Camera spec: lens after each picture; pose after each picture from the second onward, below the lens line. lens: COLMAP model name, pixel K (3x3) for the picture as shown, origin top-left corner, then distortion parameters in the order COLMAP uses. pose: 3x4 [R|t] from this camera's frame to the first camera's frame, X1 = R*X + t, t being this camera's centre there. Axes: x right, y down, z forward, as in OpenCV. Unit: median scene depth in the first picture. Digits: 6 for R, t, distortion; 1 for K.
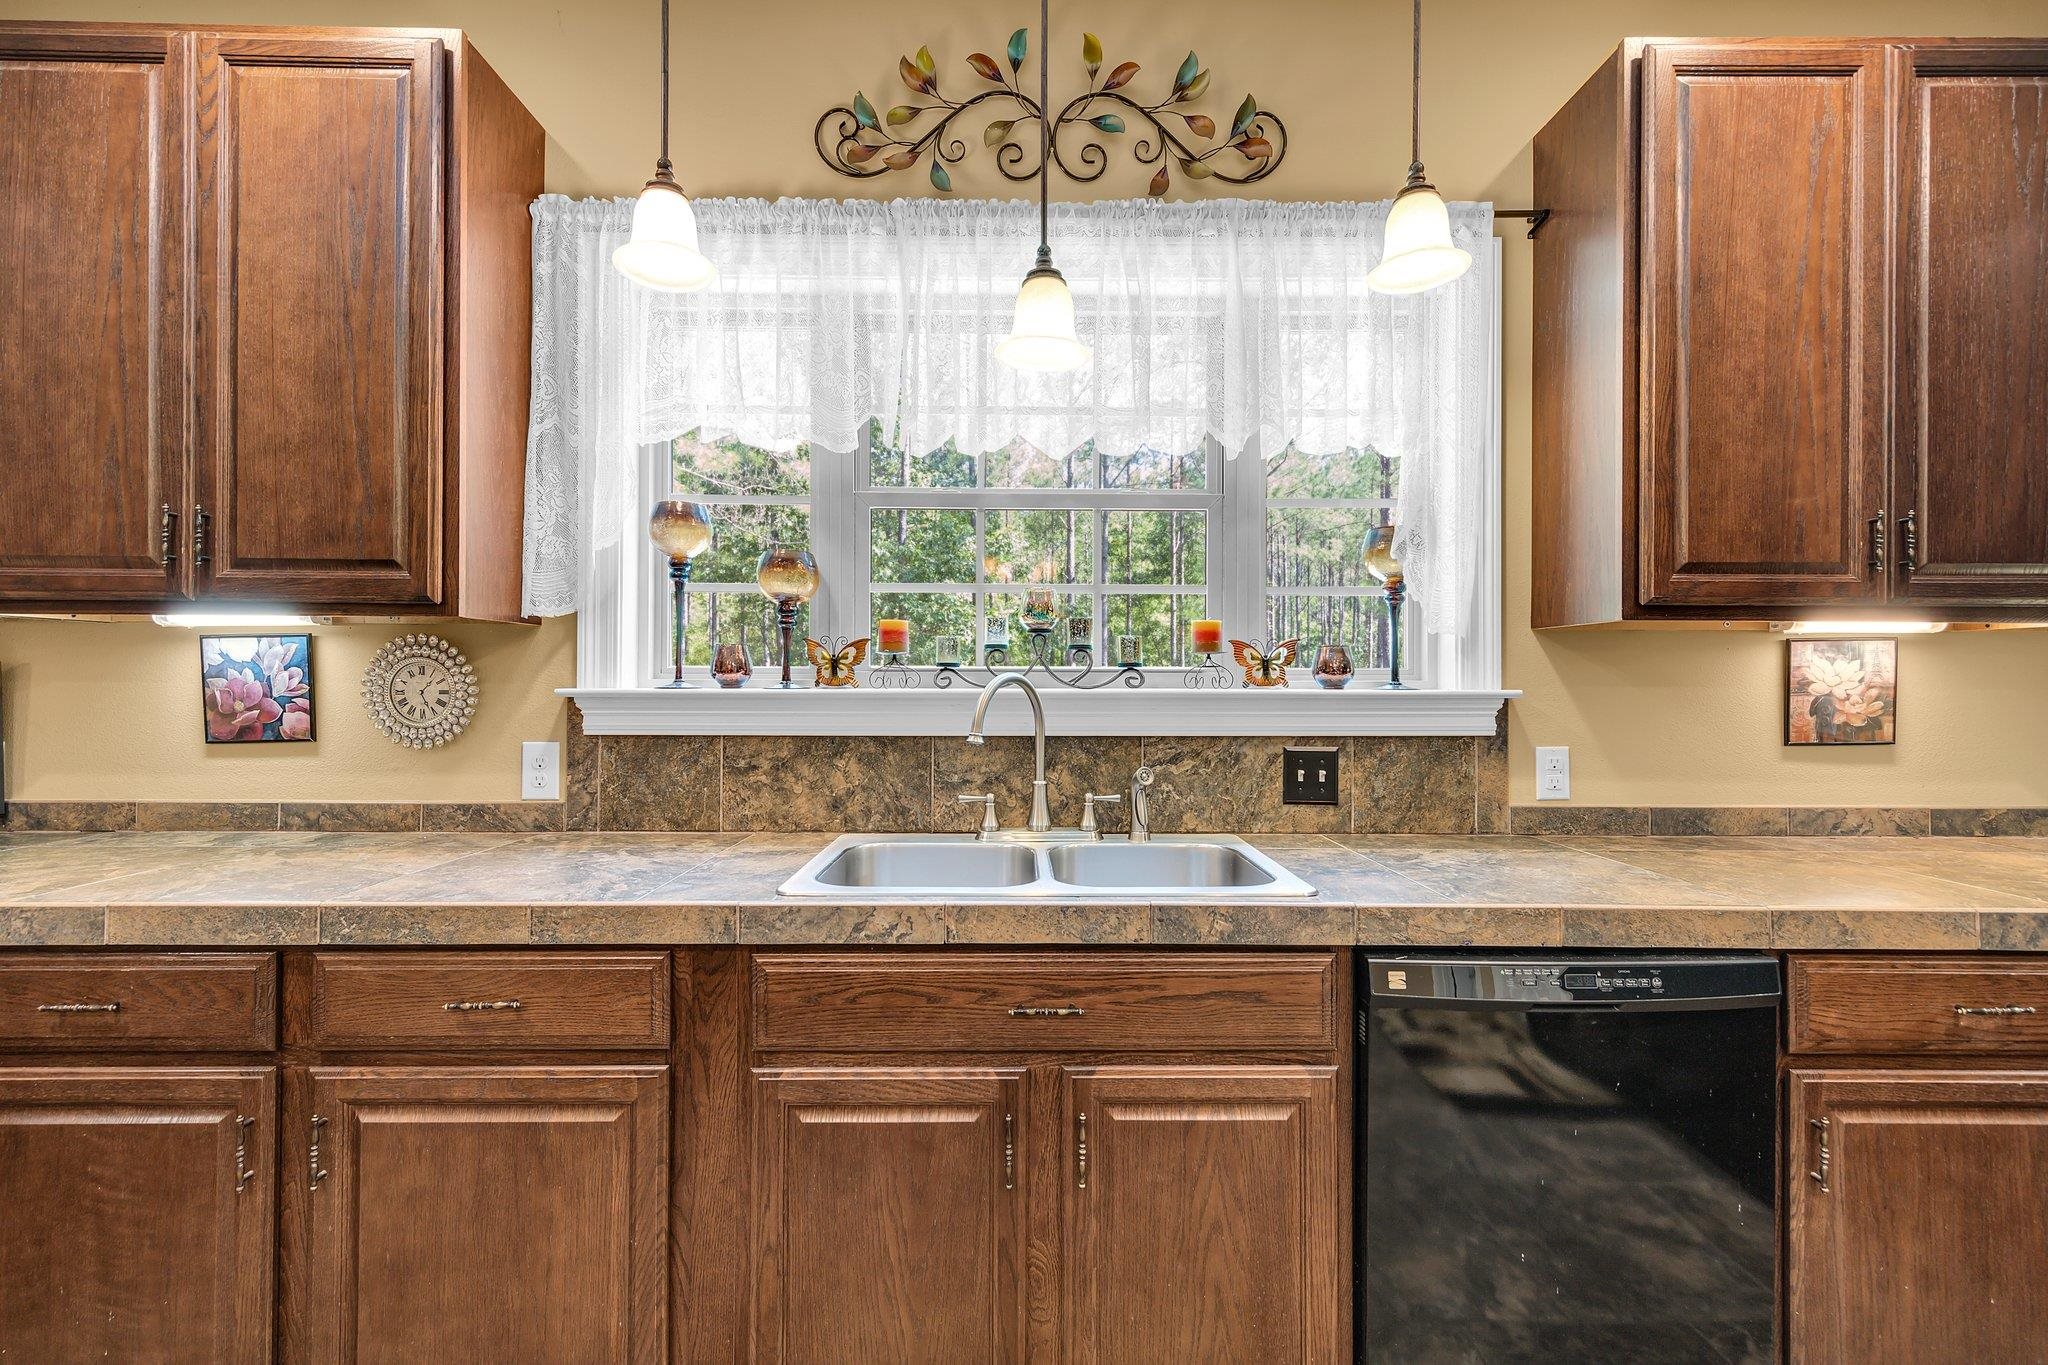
lens RADIAL K [[909.9, 0, 1019.0], [0, 909.9, 677.8], [0, 0, 1]] dist [0.007205, -0.000673]
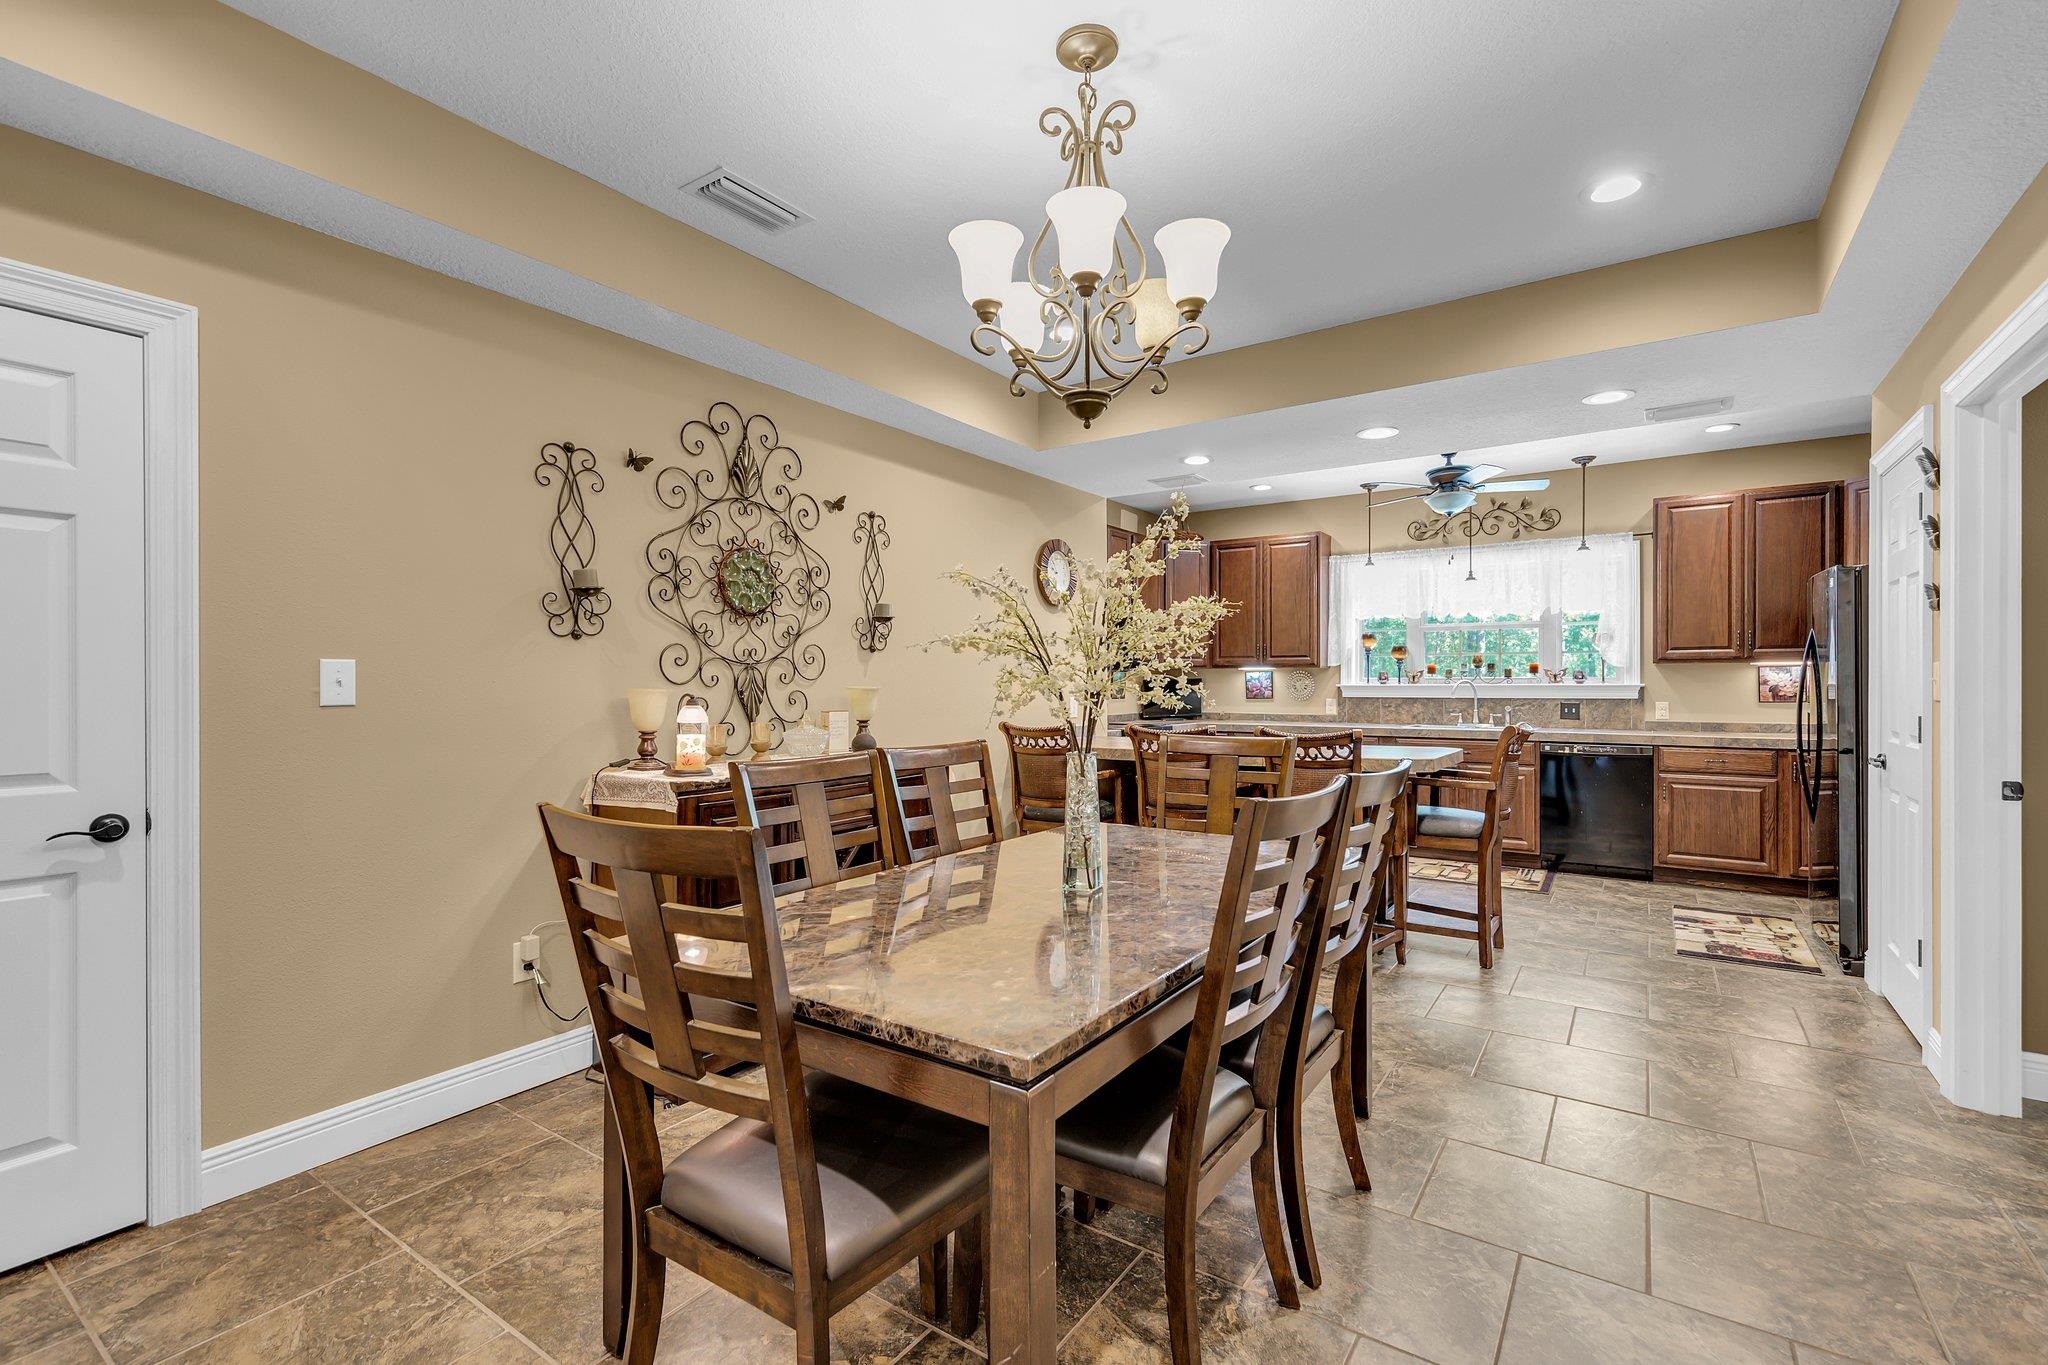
lens RADIAL K [[909.9, 0, 1023.7], [0, 909.9, 686.4], [0, 0, 1]] dist [0.007205, -0.000673]
pose [[0.822012, -0.002734, -0.569464, 0.581733], [0.007076, 0.999960, 0.005412, -0.010533], [0.569426, -0.008478, 0.821999, -2.848873]]
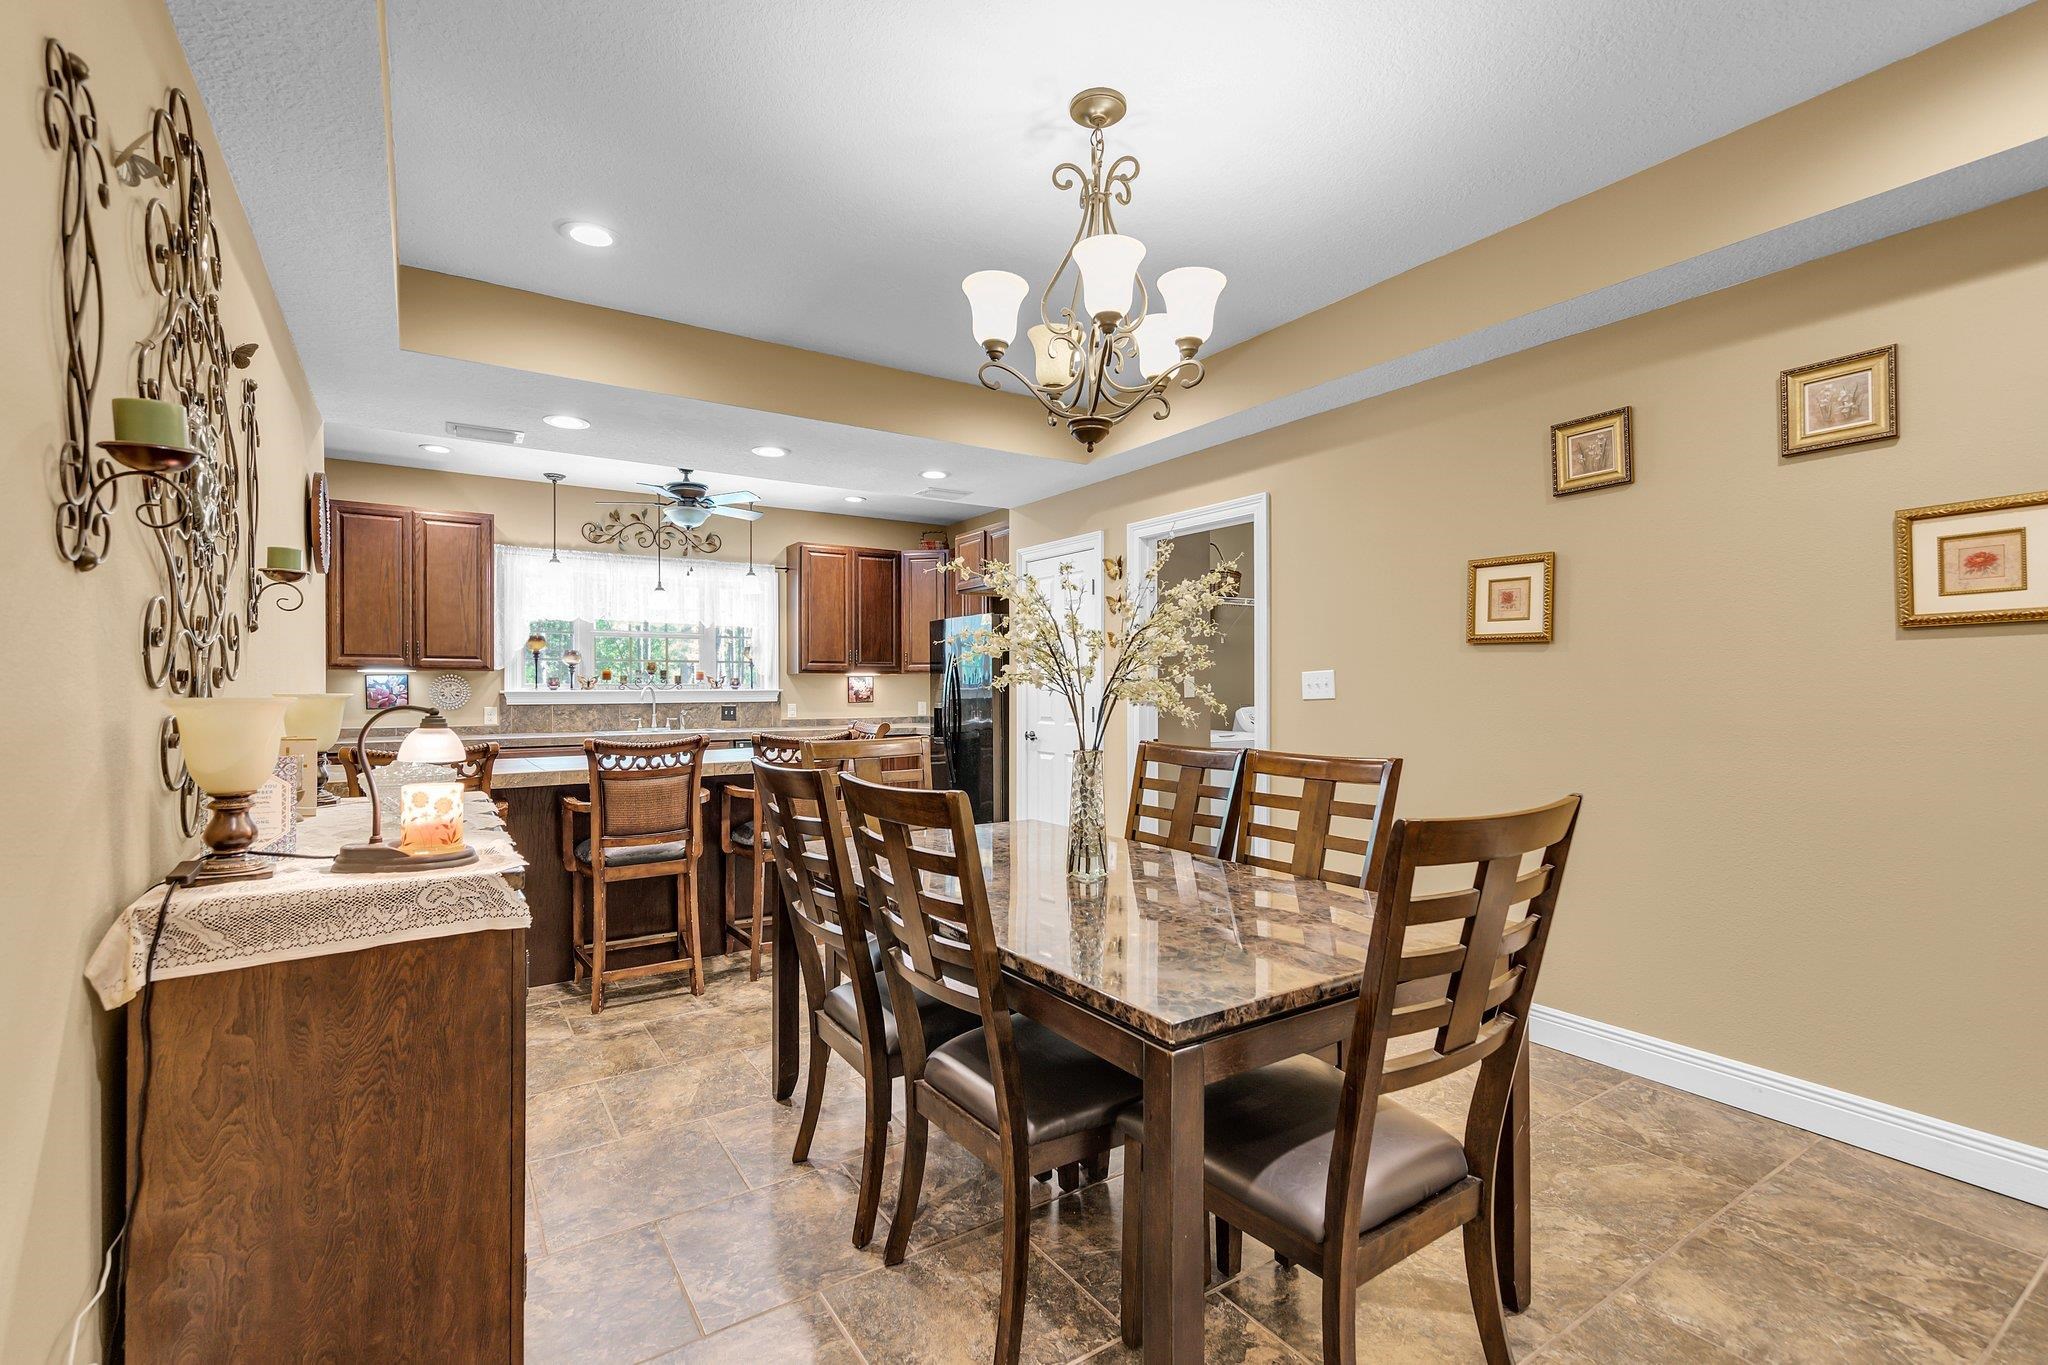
lens RADIAL K [[909.9, 0, 1027.3], [0, 909.9, 691.3], [0, 0, 1]] dist [0.007205, -0.000673]
pose [[0.836340, -0.007000, 0.548166, -0.718576], [0.002402, 0.999956, 0.009105, -0.012099], [-0.548205, -0.006299, 0.836320, -2.856318]]
